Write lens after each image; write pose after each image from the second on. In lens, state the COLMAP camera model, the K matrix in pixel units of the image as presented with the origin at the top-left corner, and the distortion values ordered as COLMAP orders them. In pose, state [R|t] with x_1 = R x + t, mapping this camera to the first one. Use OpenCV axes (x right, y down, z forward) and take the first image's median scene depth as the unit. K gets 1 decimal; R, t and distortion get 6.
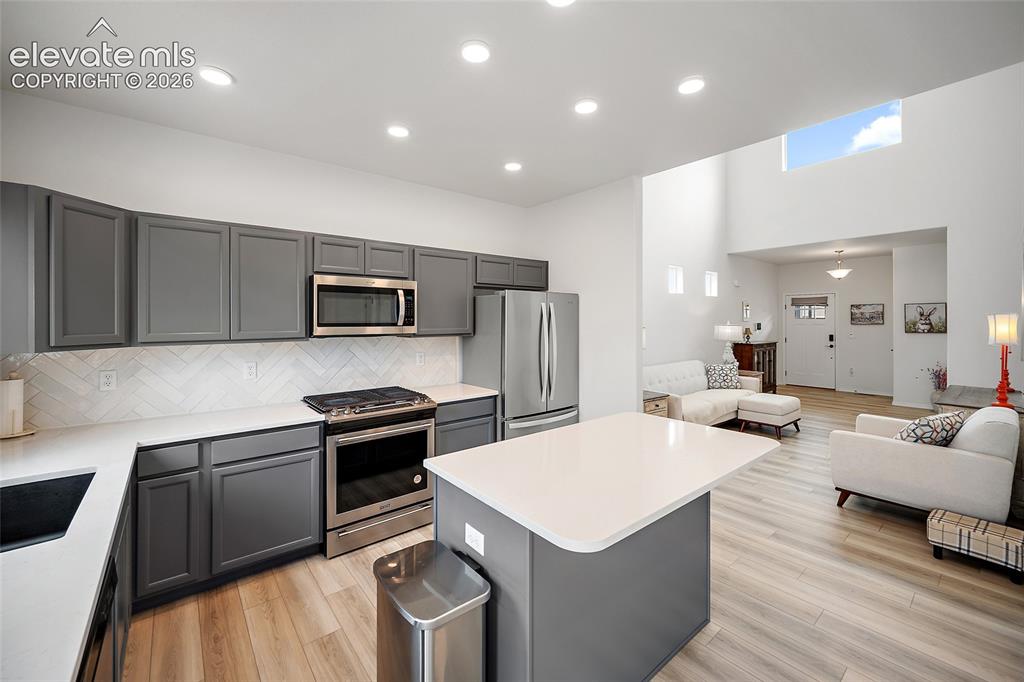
lens RADIAL K [[413.7, 0, 514.2], [0, 413.7, 320.4], [0, 0, 1]] dist [0.002469, 0.000605]
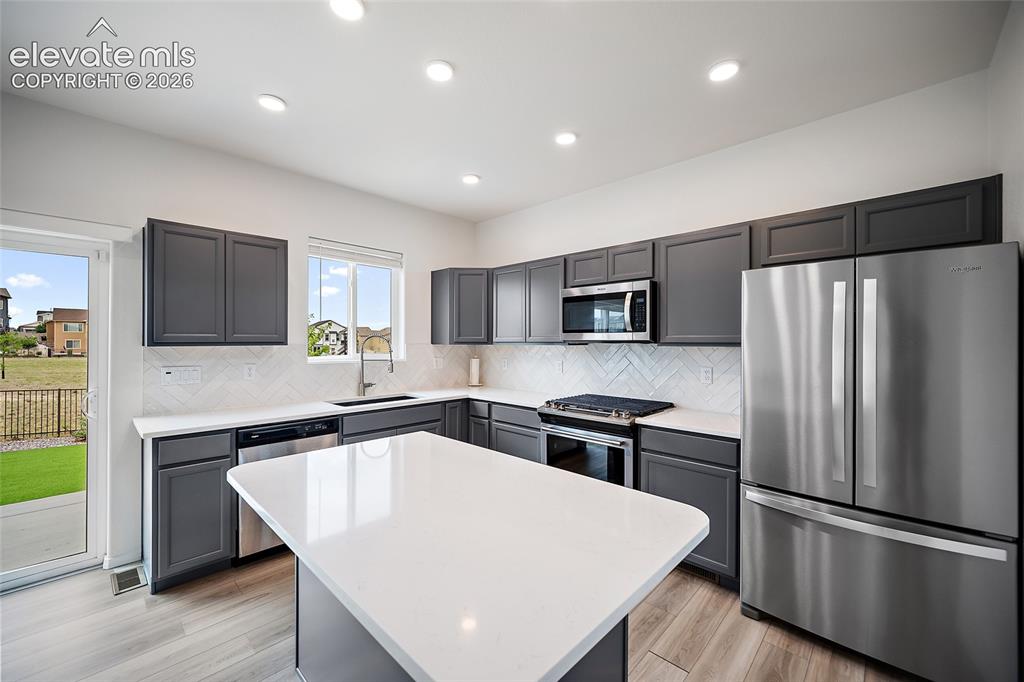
lens RADIAL K [[403.4, 0, 512.0], [0, 403.4, 341.0], [0, 0, 1]] dist [0.000387, 0.000170]
pose [[0.116555, 0.002177, -0.993182, 0.567340], [-0.002074, 0.999996, 0.001948, 0.031567], [0.993182, 0.001832, 0.116559, 0.624808]]
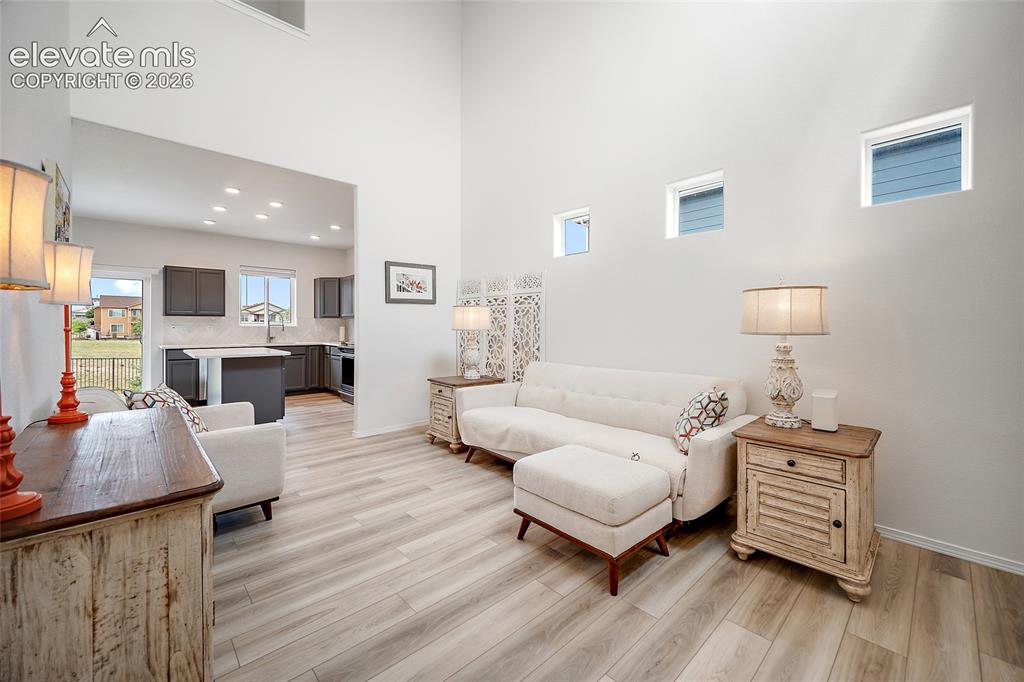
lens RADIAL K [[408.8, 0, 514.2], [0, 408.8, 327.7], [0, 0, 1]] dist [0.000917, 0.000328]
pose [[0.061641, 0.006785, -0.998075, 1.746661], [-0.000761, 0.999977, 0.006751, 0.083884], [0.998098, 0.000343, 0.061644, 1.549343]]
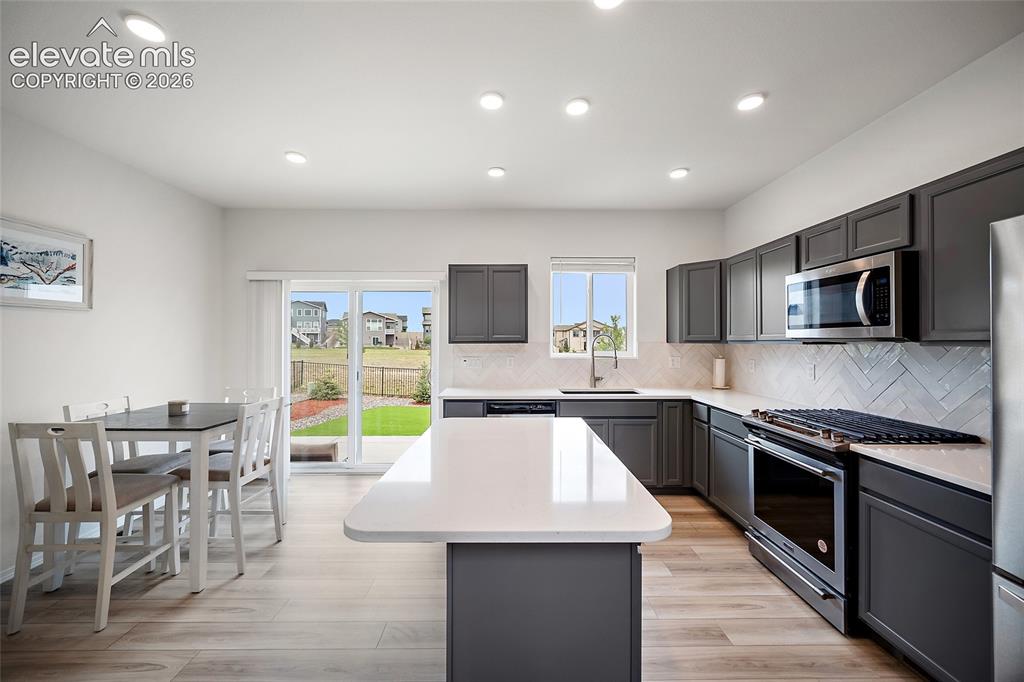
lens RADIAL K [[403.4, 0, 512.0], [0, 403.4, 341.0], [0, 0, 1]] dist [0.000387, 0.000170]
pose [[-0.629124, 0.004694, -0.777290, 0.571632], [0.002738, 0.999989, 0.003823, 0.032322], [0.777300, 0.000277, -0.629130, 0.944540]]
